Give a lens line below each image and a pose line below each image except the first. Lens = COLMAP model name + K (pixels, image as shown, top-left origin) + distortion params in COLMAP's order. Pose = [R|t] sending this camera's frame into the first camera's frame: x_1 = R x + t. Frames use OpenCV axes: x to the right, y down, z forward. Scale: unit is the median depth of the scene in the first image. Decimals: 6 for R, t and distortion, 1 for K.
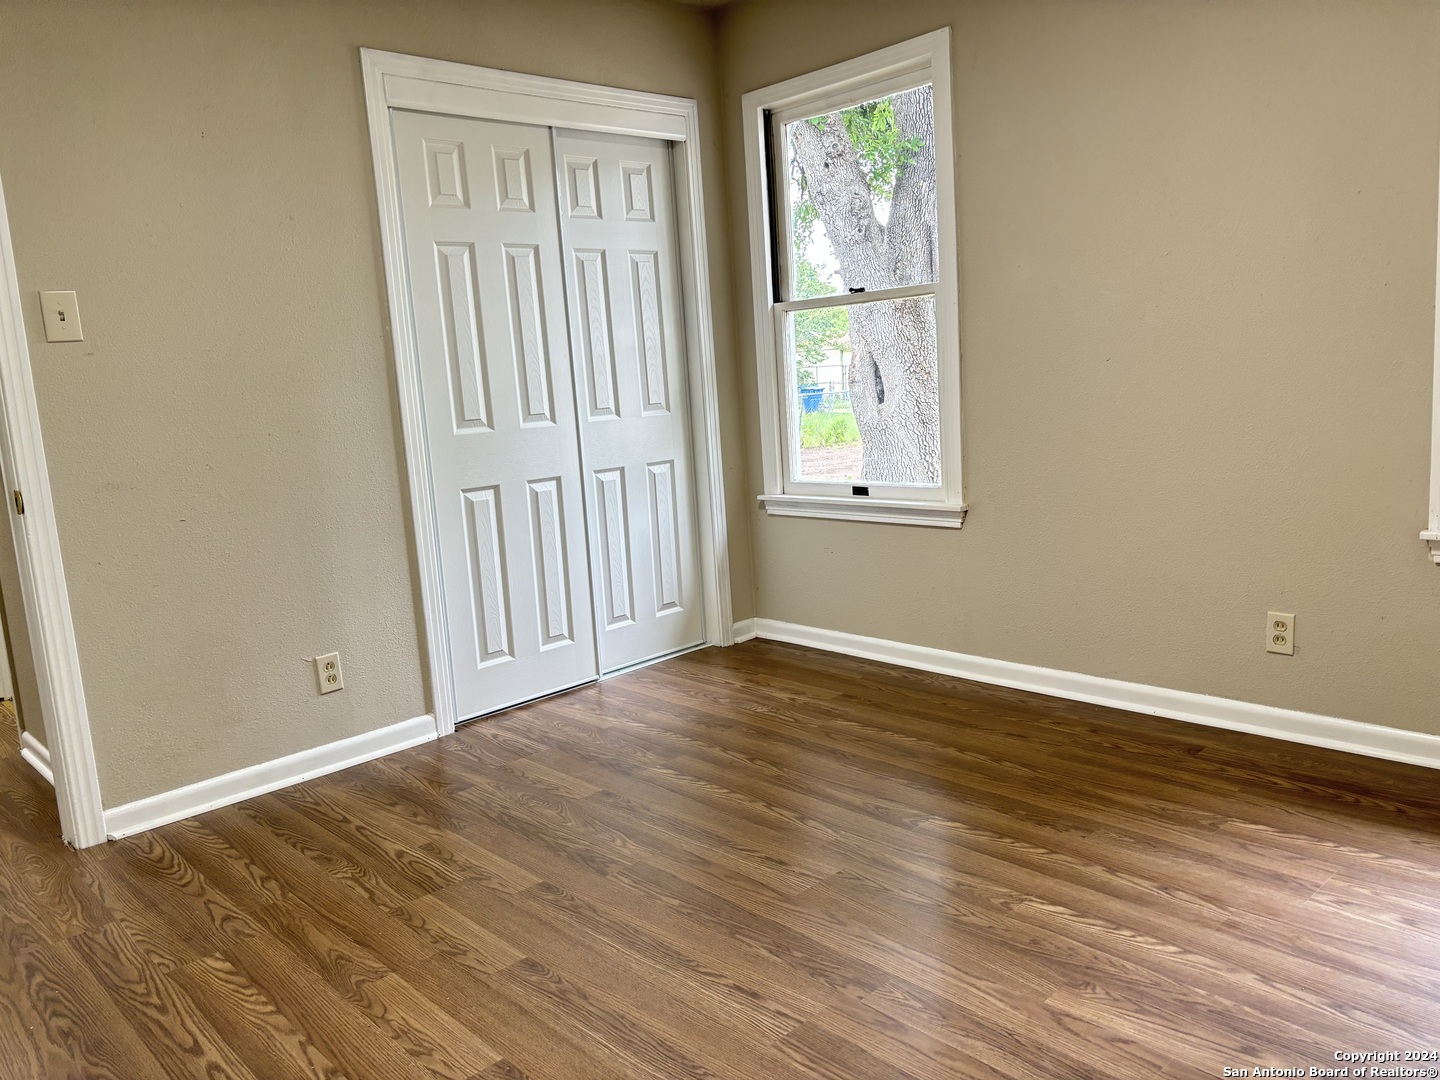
lens RADIAL K [[1089.9, 0, 694.2], [0, 1089.9, 536.2], [0, 0, 1]] dist [0.078572, -0.066075]
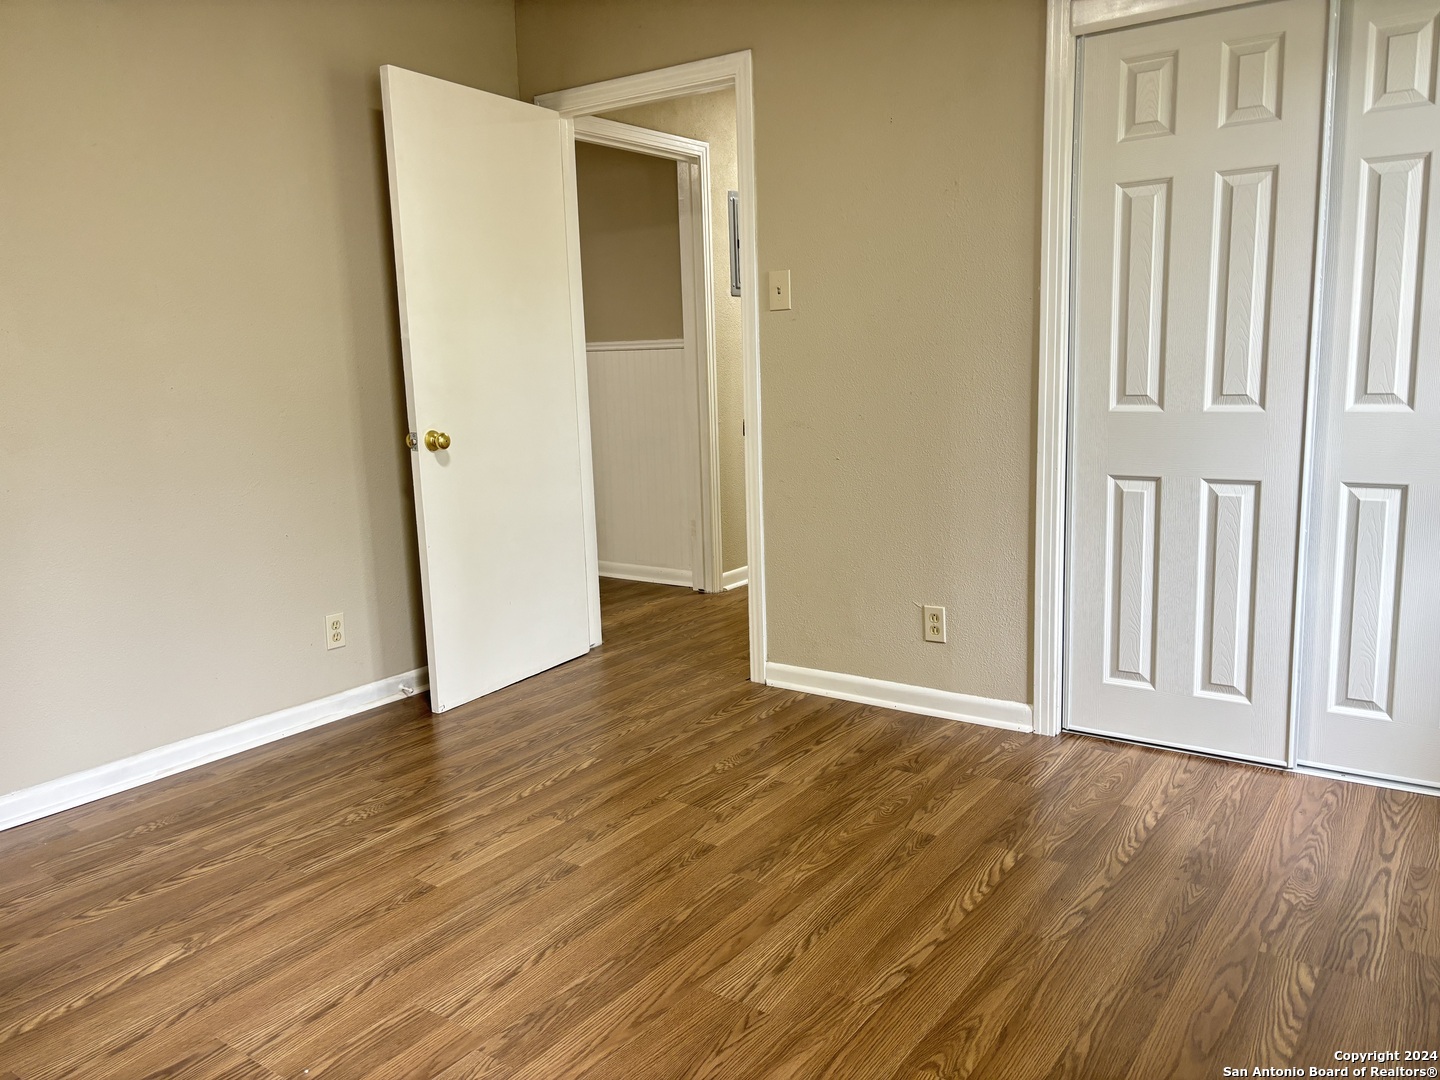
lens RADIAL K [[1089.9, 0, 750.7], [0, 1089.9, 528.8], [0, 0, 1]] dist [0.078572, -0.066075]
pose [[0.222582, 0.215792, -0.950732, 0.630010], [-0.135470, 0.972581, 0.189036, -0.143739], [0.965456, 0.086719, 0.245712, 0.589584]]
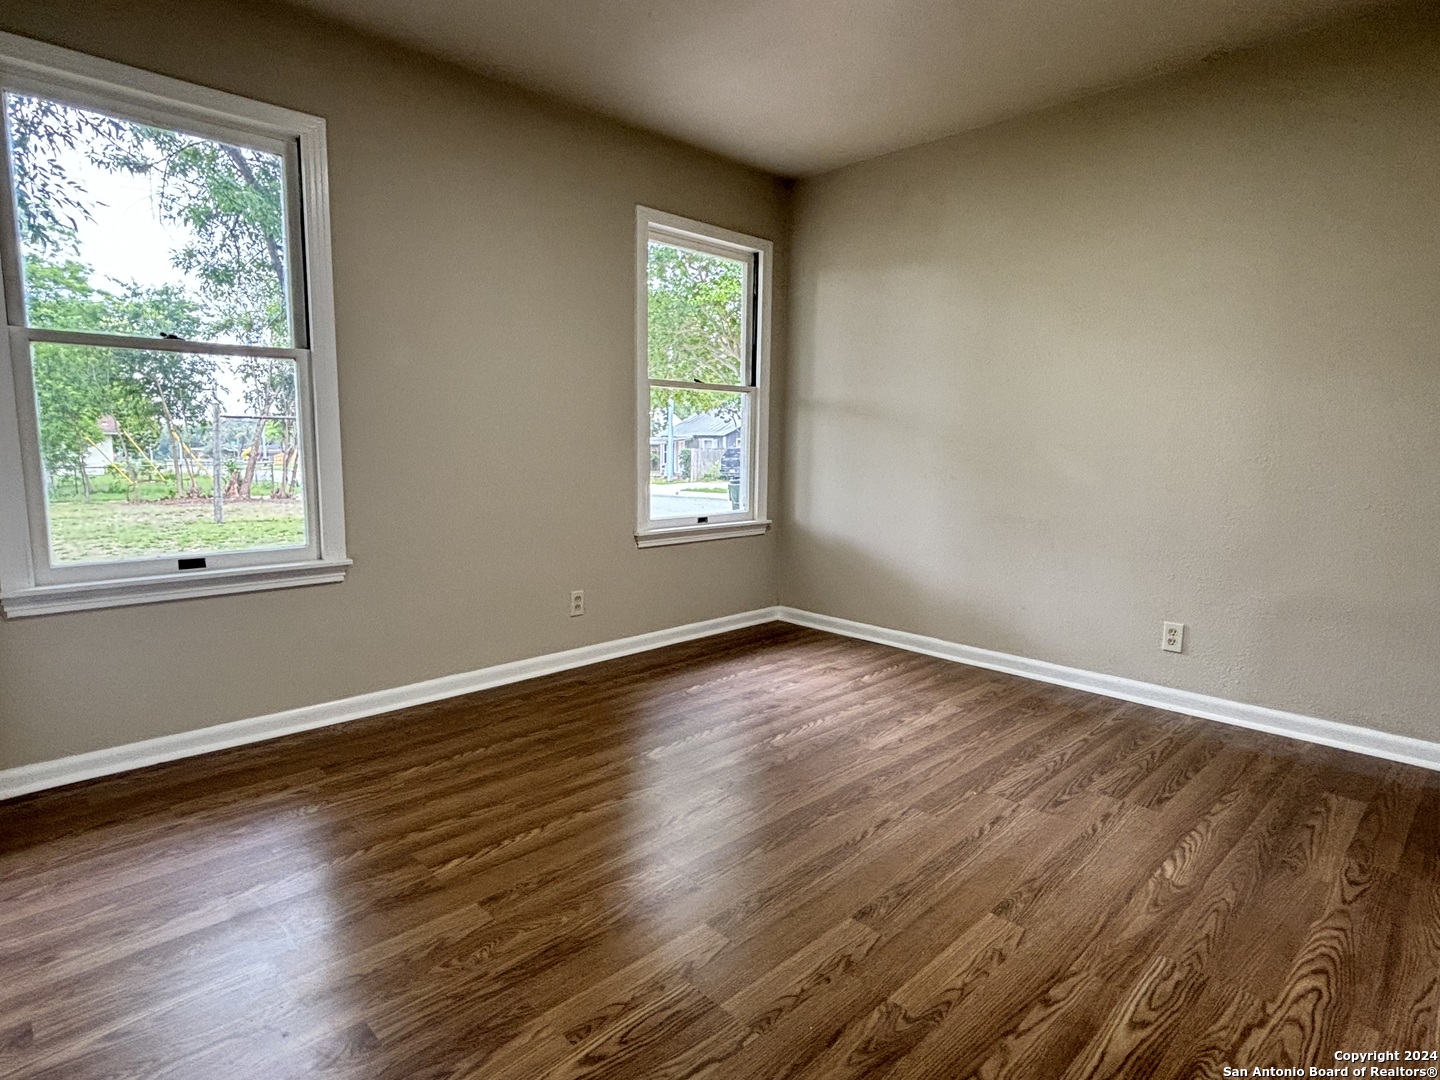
lens RADIAL K [[790.3, 0, 735.9], [0, 790.3, 545.1], [0, 0, 1]] dist [-0.000641, -0.003144]
pose [[-0.042925, -0.064527, 0.996992, -0.634133], [0.151587, 0.985938, 0.070338, -0.044453], [-0.987511, 0.154150, -0.032540, 0.744777]]
